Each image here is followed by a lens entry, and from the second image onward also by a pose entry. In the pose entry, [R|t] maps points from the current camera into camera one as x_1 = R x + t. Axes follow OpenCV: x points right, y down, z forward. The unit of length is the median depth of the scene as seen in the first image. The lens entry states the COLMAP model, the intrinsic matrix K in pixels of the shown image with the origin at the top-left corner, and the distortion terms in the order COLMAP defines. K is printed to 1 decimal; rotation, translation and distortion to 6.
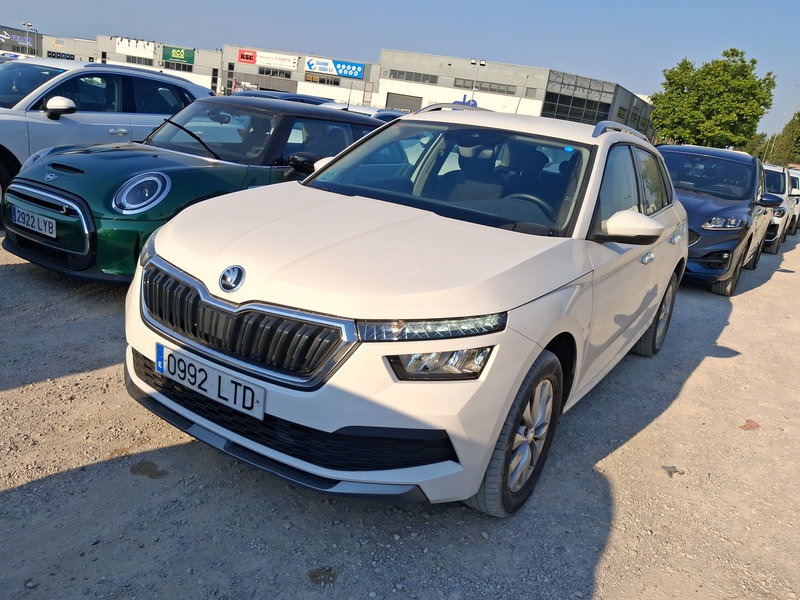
lens RADIAL K [[634.1, 0, 400.0], [0, 634.1, 300.0], [0, 0, 1]] dist [0.000112, -0.006225]
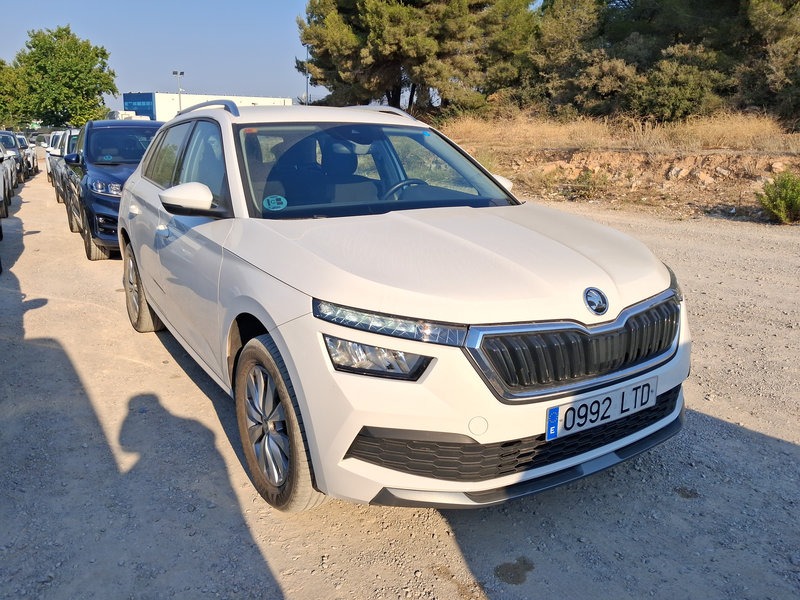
lens RADIAL K [[634.1, 0, 400.0], [0, 634.1, 300.0], [0, 0, 1]] dist [0.000112, -0.006225]
pose [[0.421688, -0.342339, 0.839633, -1.200048], [0.291490, 0.928018, 0.231982, -0.345683], [-0.858611, 0.146921, 0.491122, 0.766385]]
